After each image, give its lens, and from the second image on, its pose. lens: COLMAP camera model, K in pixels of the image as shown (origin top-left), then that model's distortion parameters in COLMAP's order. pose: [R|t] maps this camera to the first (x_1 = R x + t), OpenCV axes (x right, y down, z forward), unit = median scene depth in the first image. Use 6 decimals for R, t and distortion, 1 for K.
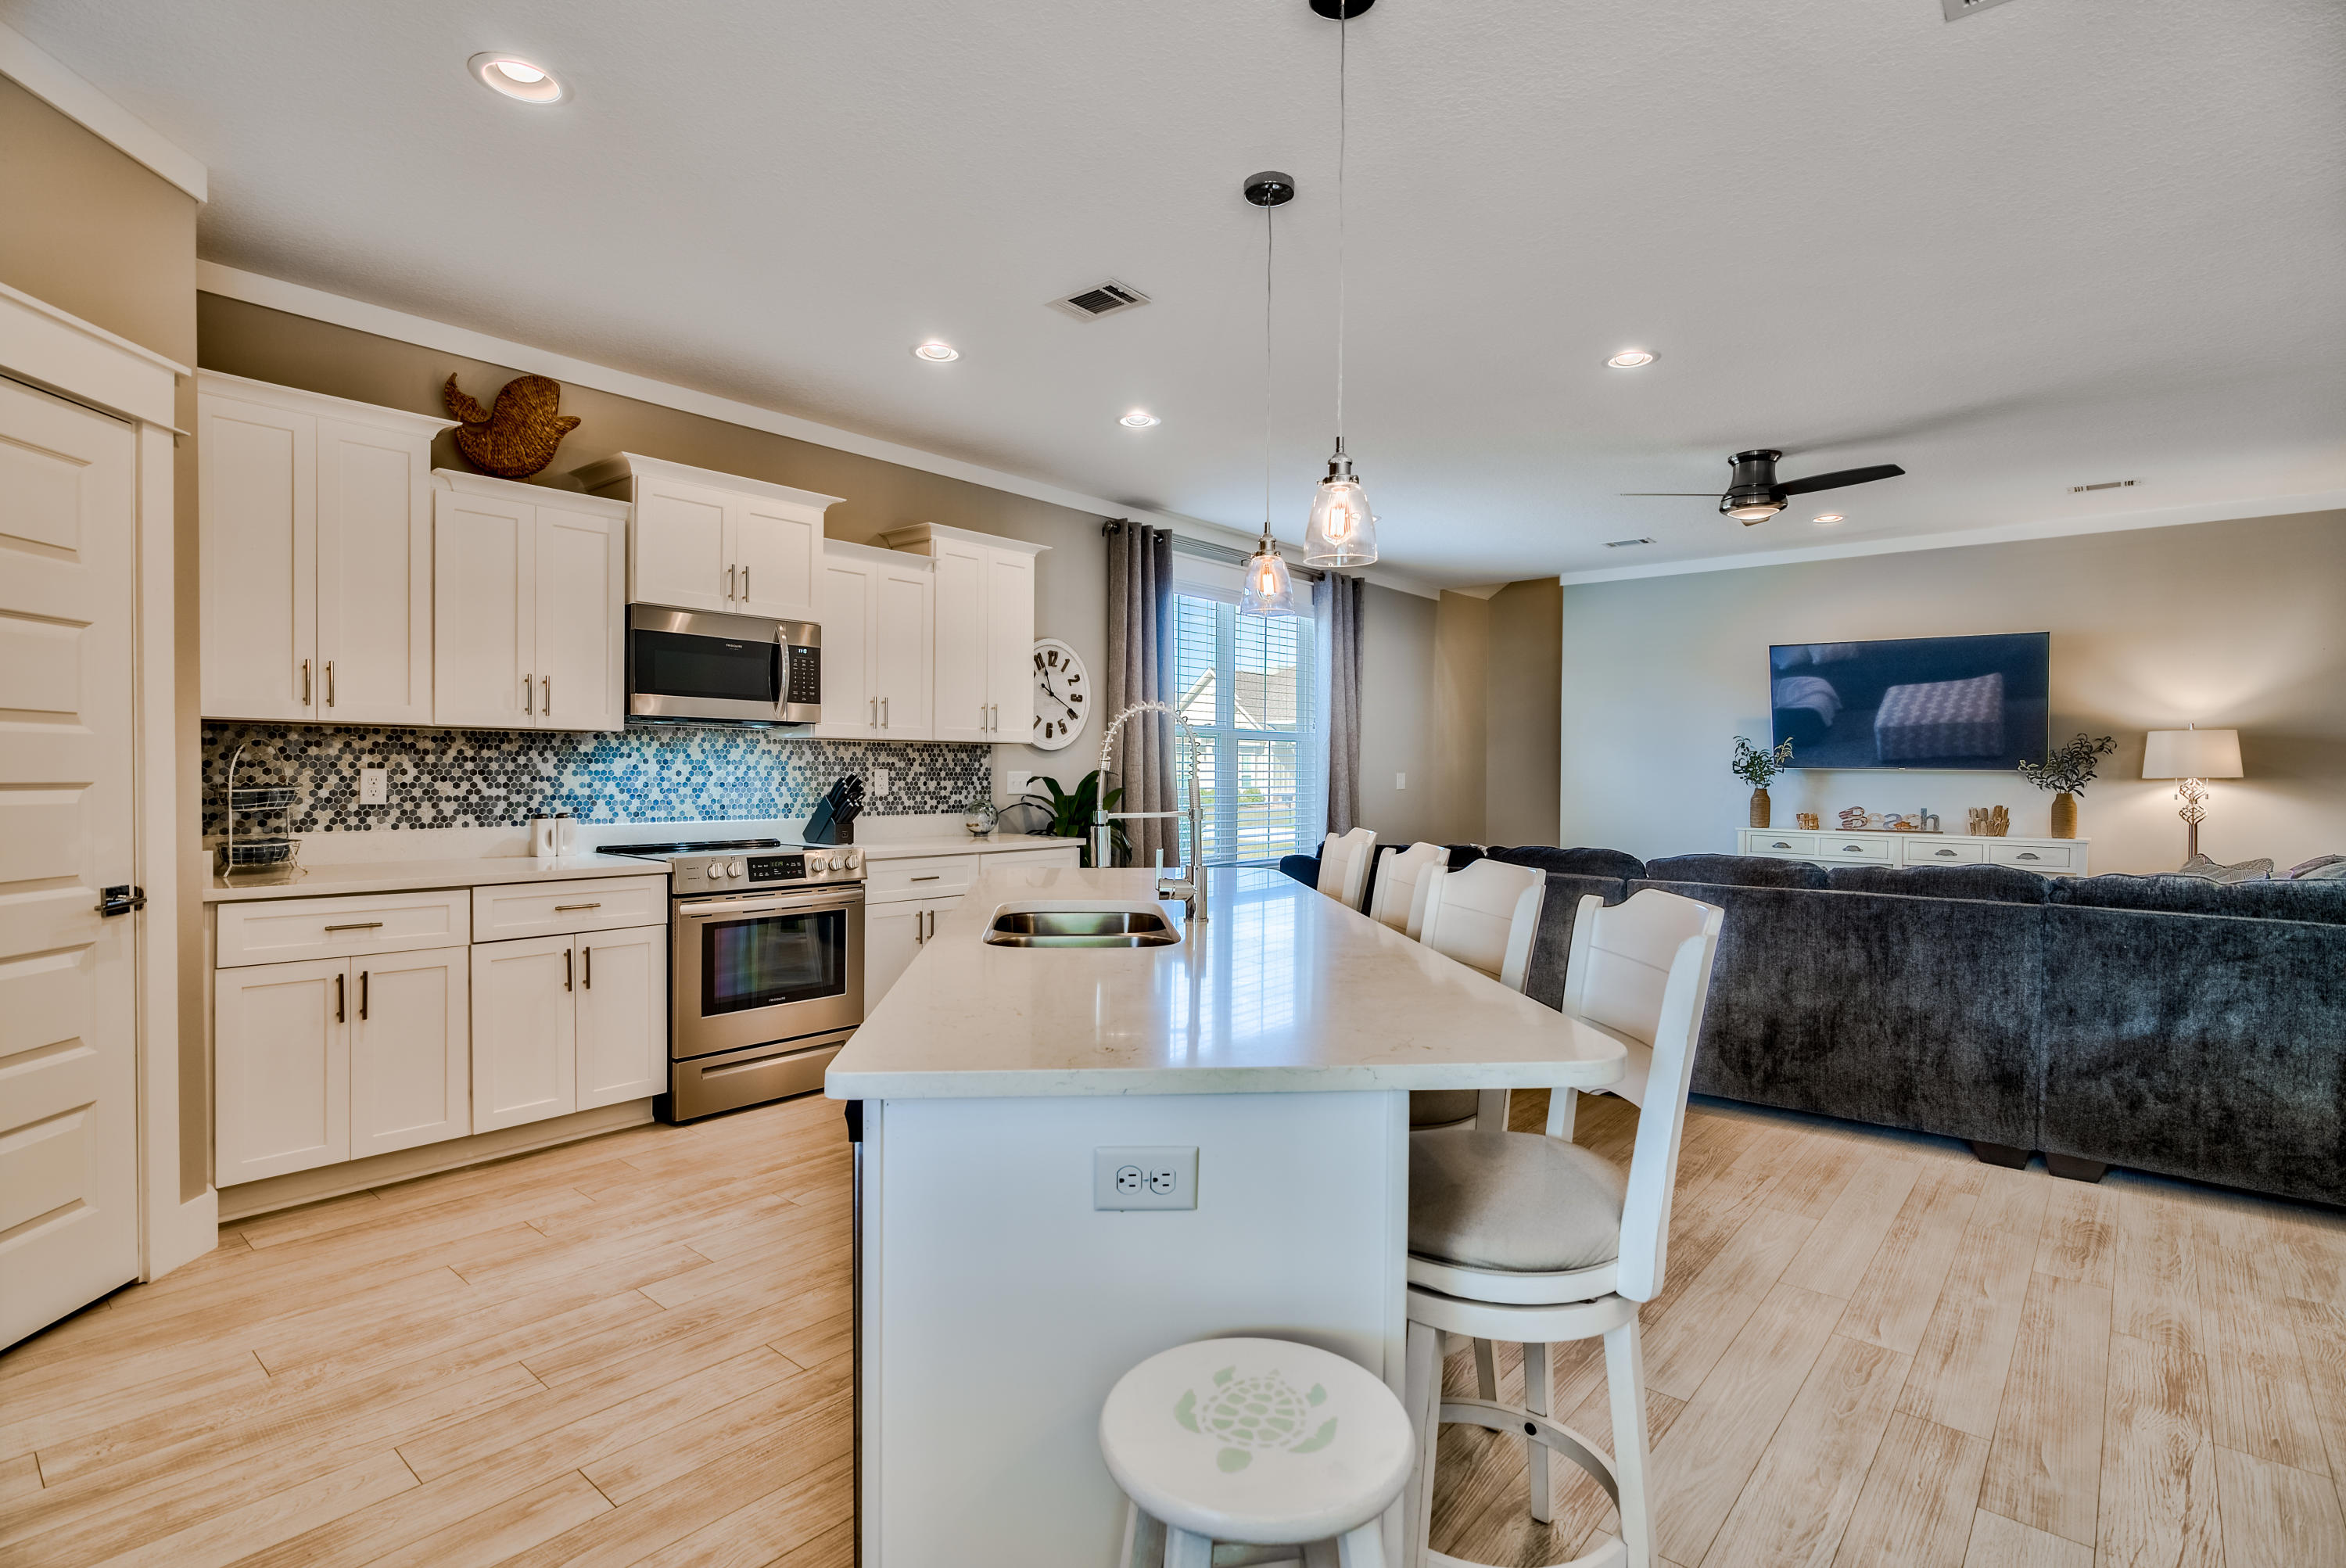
lens RADIAL K [[1133.1, 0, 1101.7], [0, 1133.1, 775.0], [0, 0, 1]] dist [-0.000314, -0.000043]
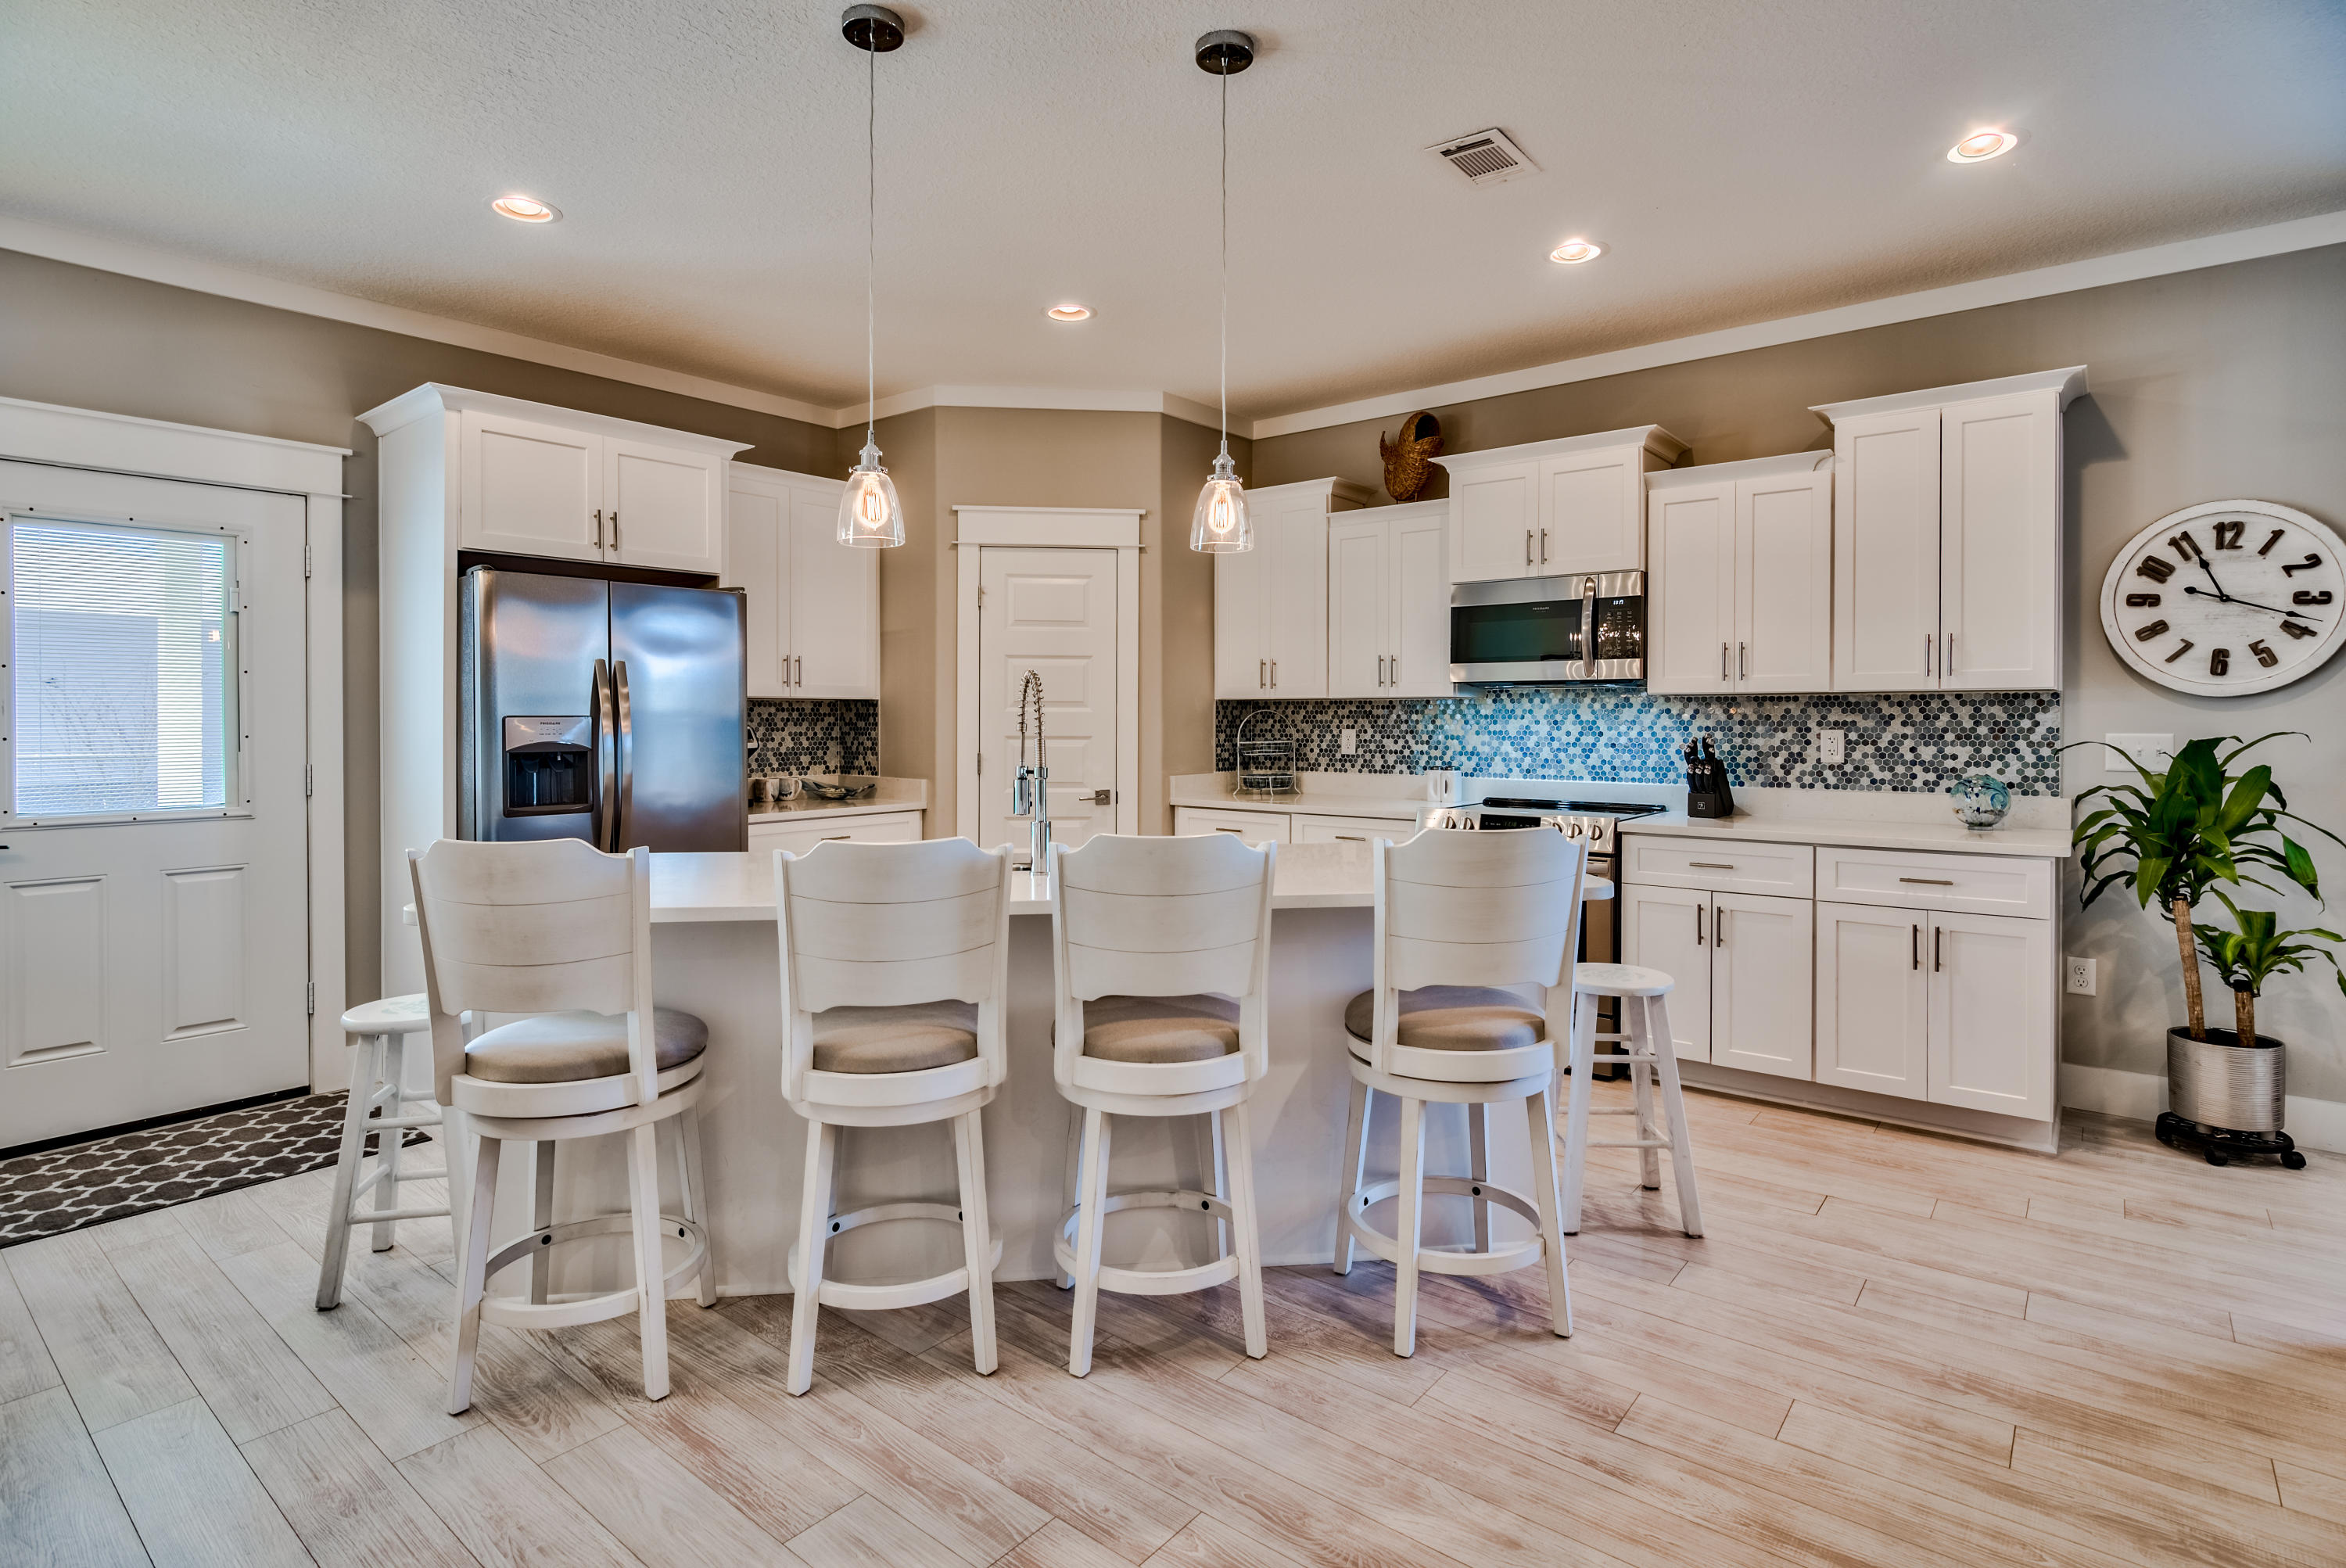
lens RADIAL K [[1154.7, 0, 1228.9], [0, 1154.7, 731.1], [0, 0, 1]] dist [-0.003390, -0.001192]
pose [[0.089027, 0.003162, -0.996024, 0.653733], [-0.004513, 0.999986, 0.002771, -0.005421], [0.996019, 0.004249, 0.089040, 0.603827]]
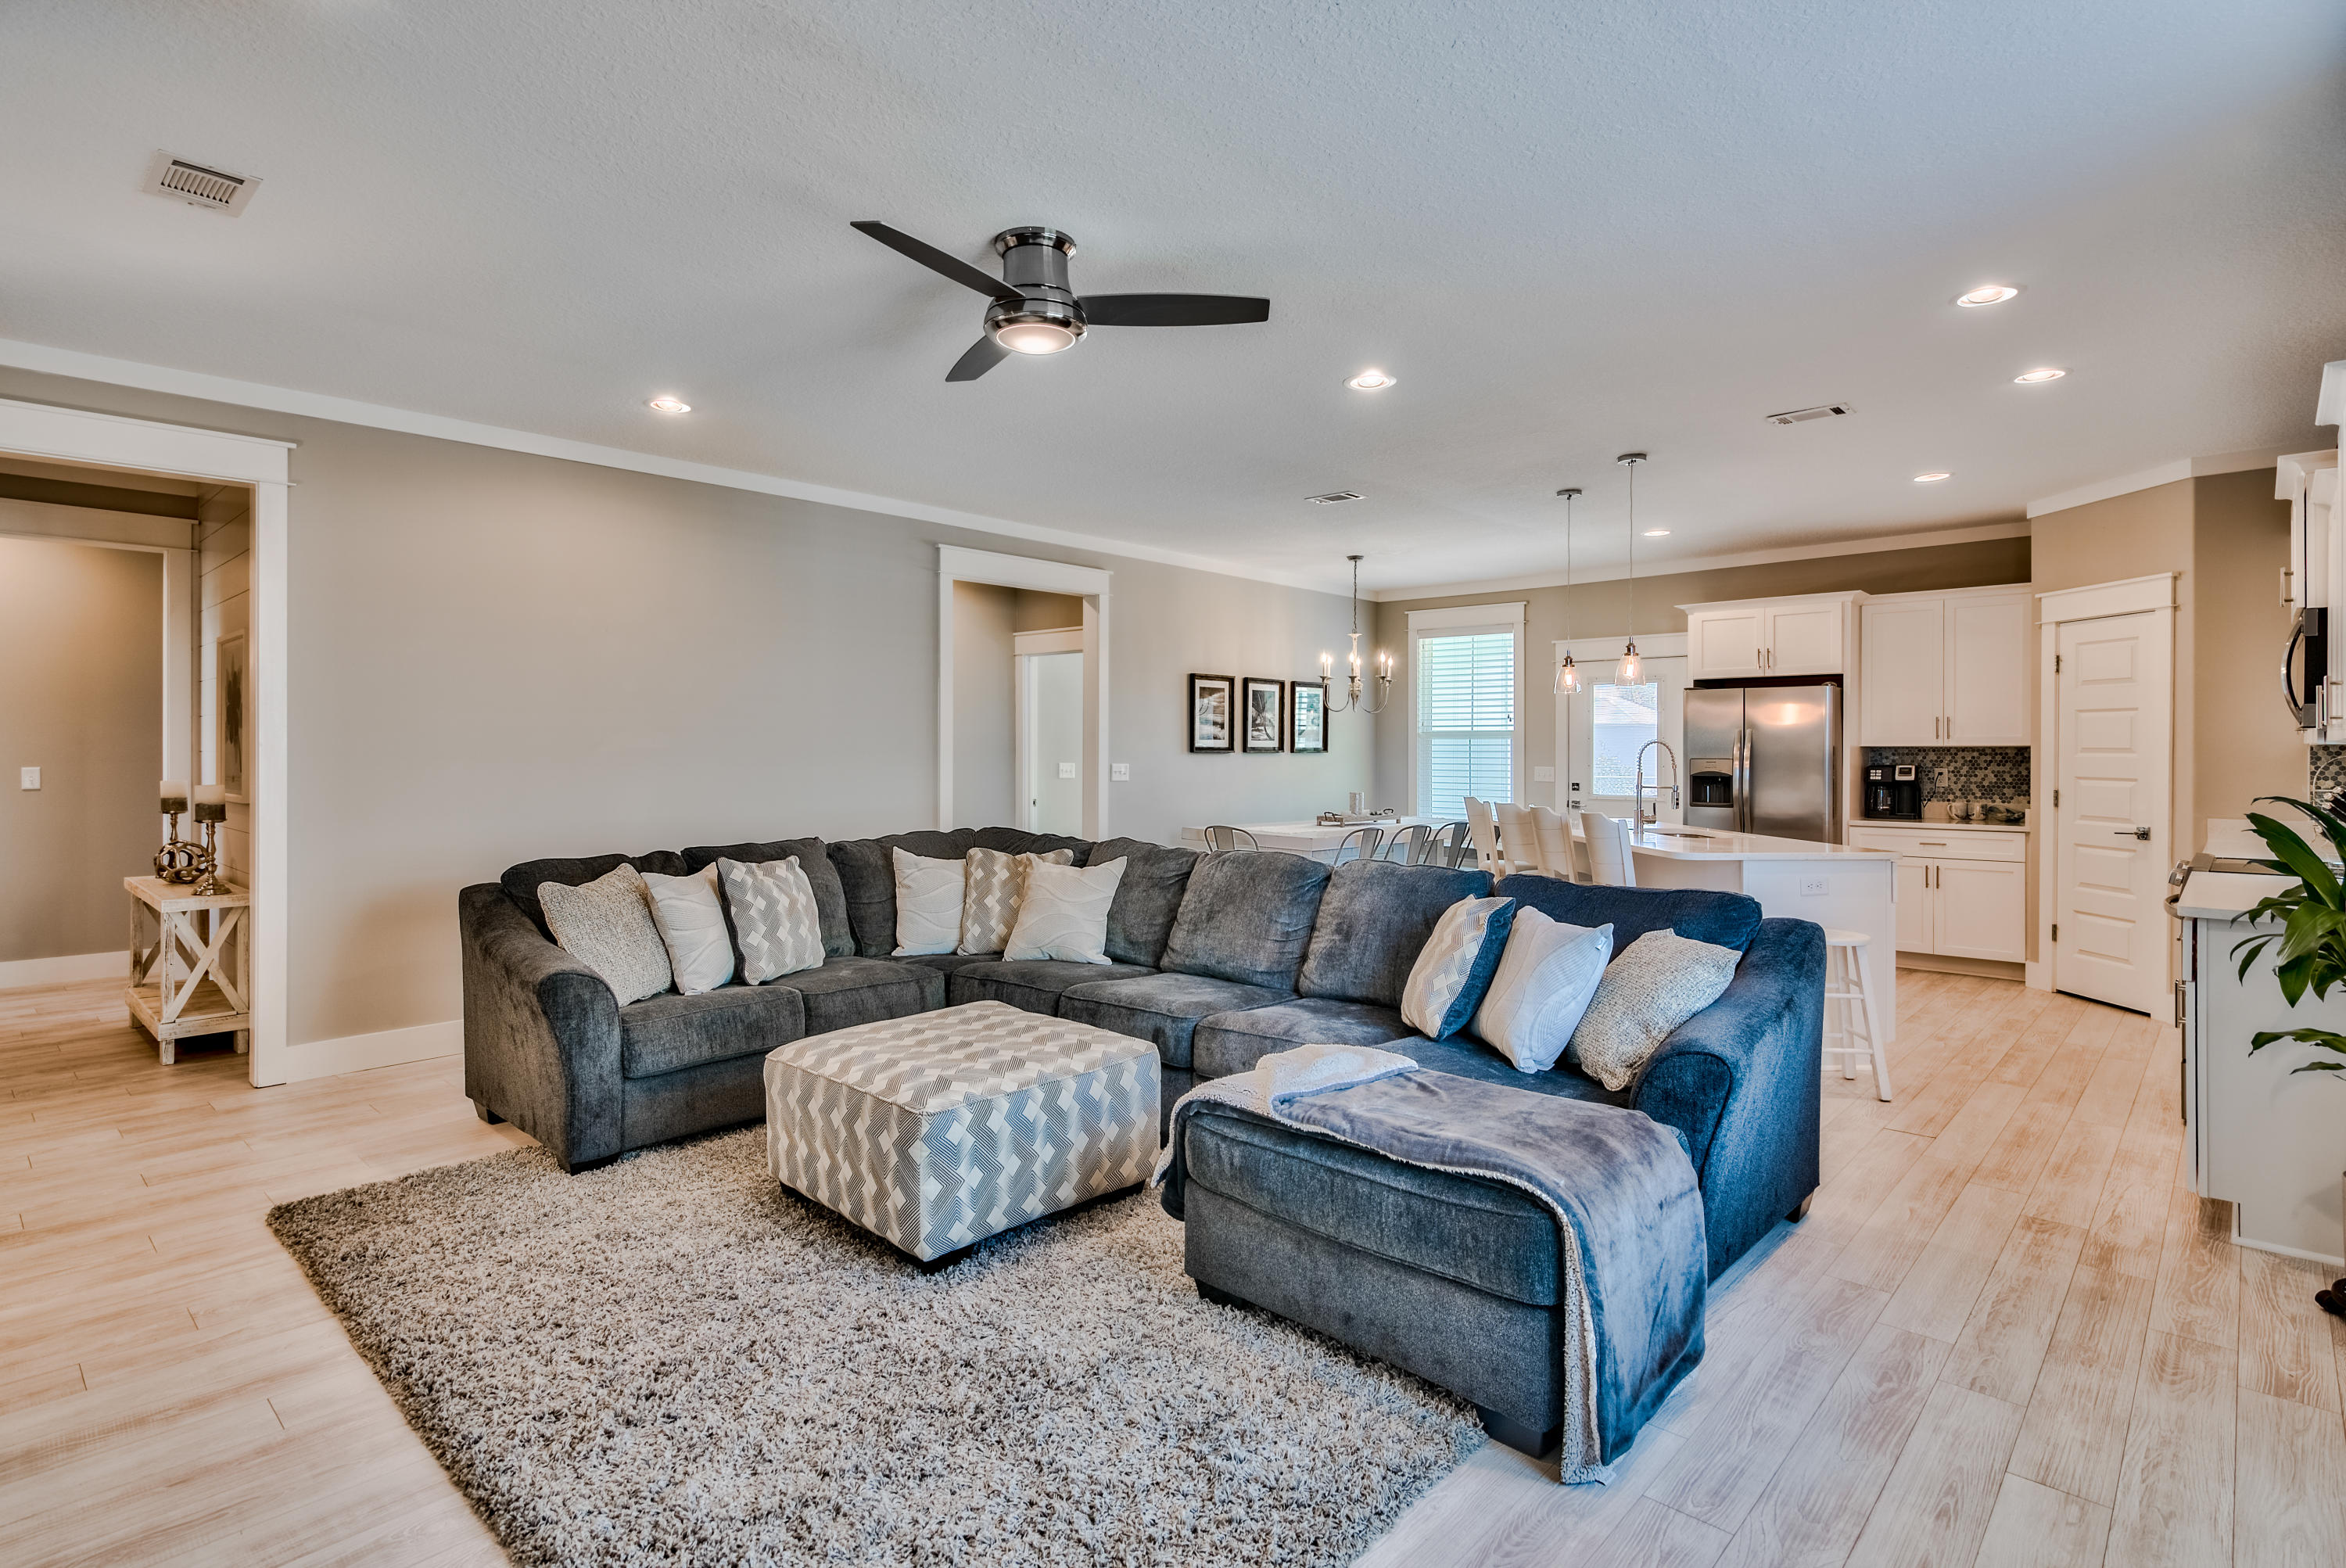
lens RADIAL K [[1202.2, 0, 1156.8], [0, 1202.2, 751.0], [0, 0, 1]] dist [0.000469, -0.000168]
pose [[-0.999929, -0.009625, -0.007008, 0.609112], [-0.009663, 0.999939, 0.005418, -0.024108], [0.006956, 0.005486, -0.999961, 1.925681]]
